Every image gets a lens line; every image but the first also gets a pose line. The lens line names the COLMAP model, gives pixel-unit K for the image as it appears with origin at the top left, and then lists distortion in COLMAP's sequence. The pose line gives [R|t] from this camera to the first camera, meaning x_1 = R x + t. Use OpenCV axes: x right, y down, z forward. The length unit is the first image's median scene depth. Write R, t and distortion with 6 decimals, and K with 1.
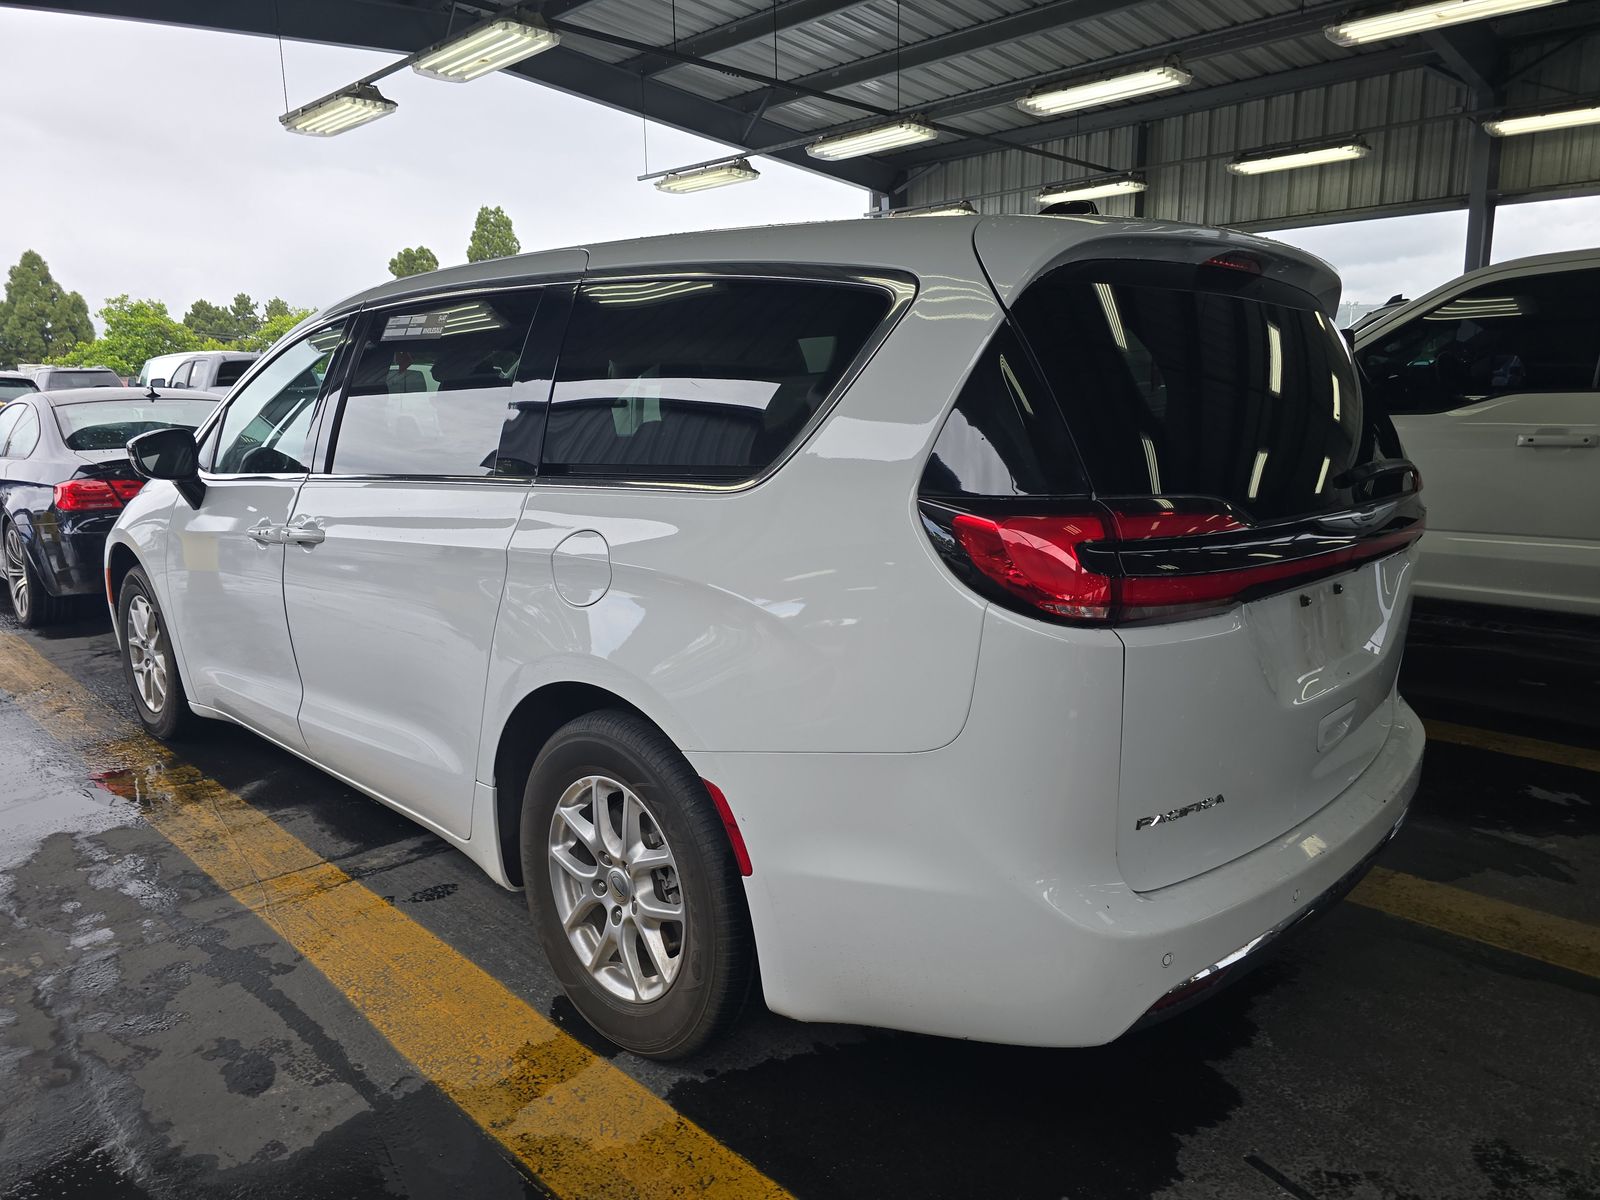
lens RADIAL K [[1082.9, 0, 801.1], [0, 1082.9, 600.0], [0, 0, 1]] dist [0.032739, -0.026735]
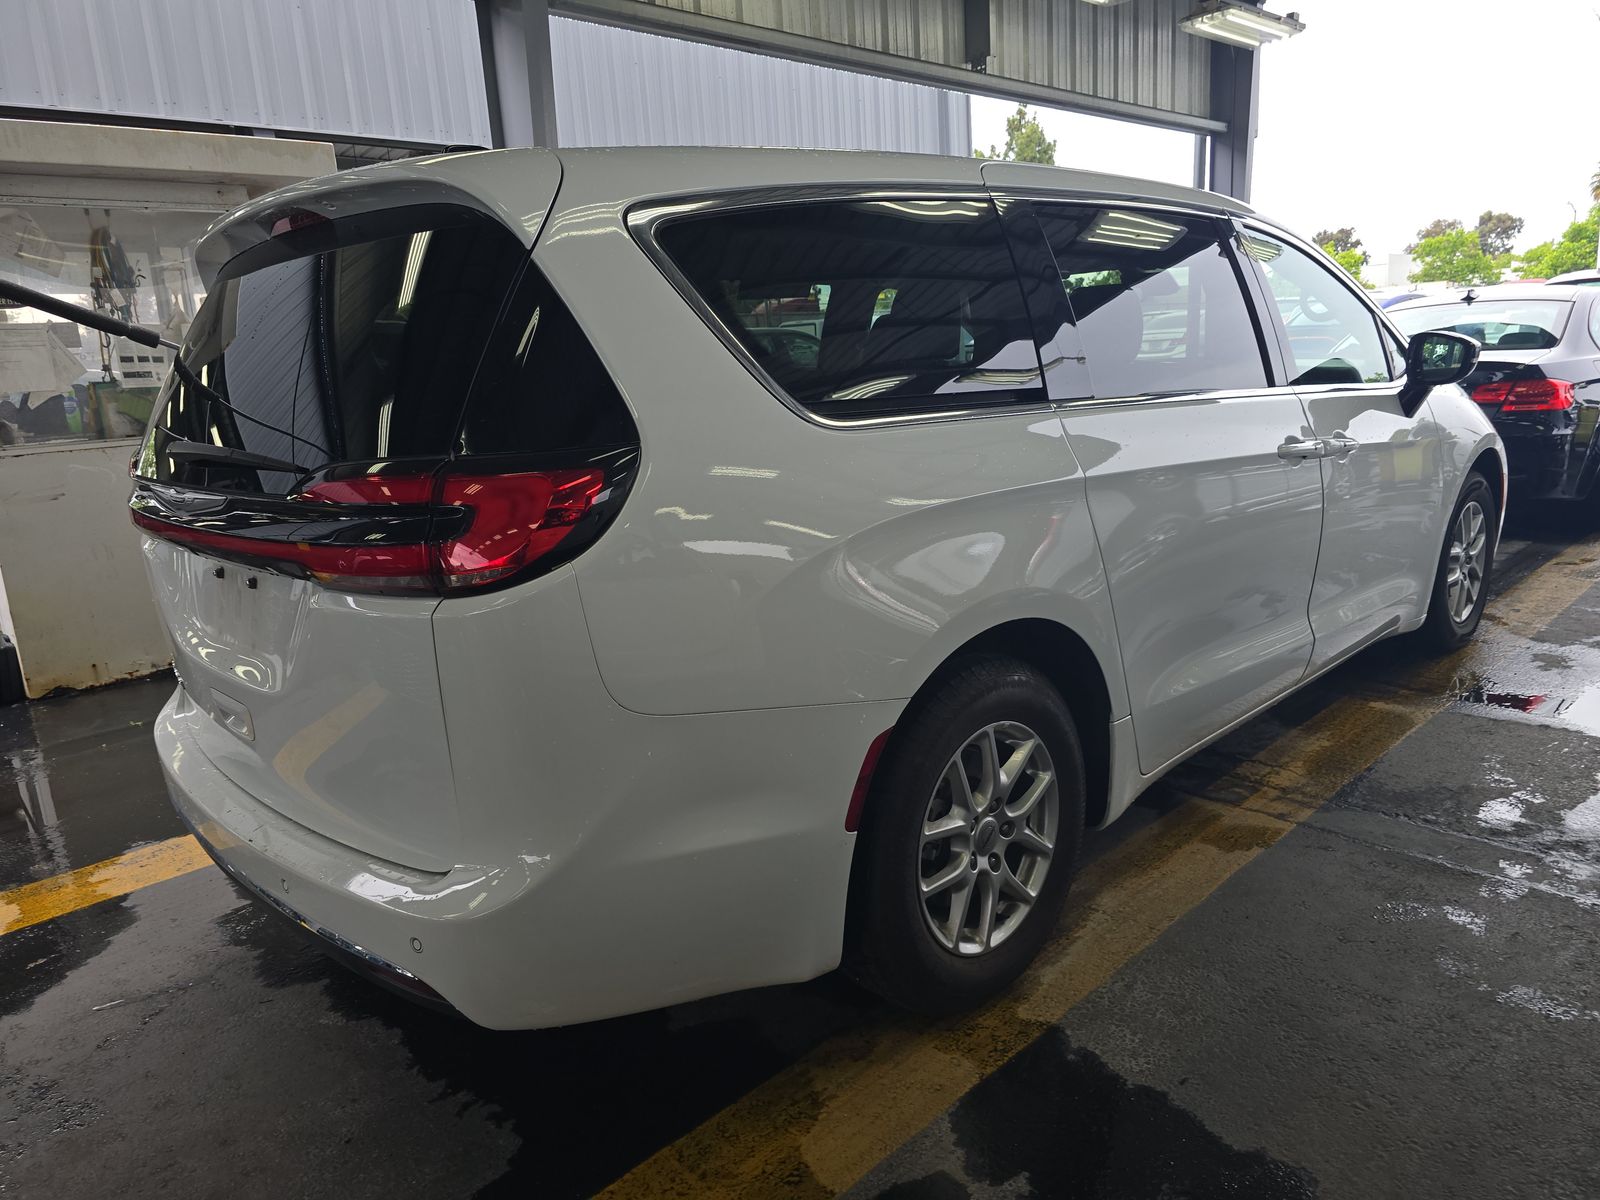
lens RADIAL K [[1082.9, 0, 811.0], [0, 1082.9, 605.9], [0, 0, 1]] dist [0.032739, -0.026735]
pose [[-0.035802, 0.224428, -0.973833, 1.298920], [-0.112503, 0.967358, 0.227072, -0.238066], [0.993006, 0.117689, -0.009385, 1.402883]]
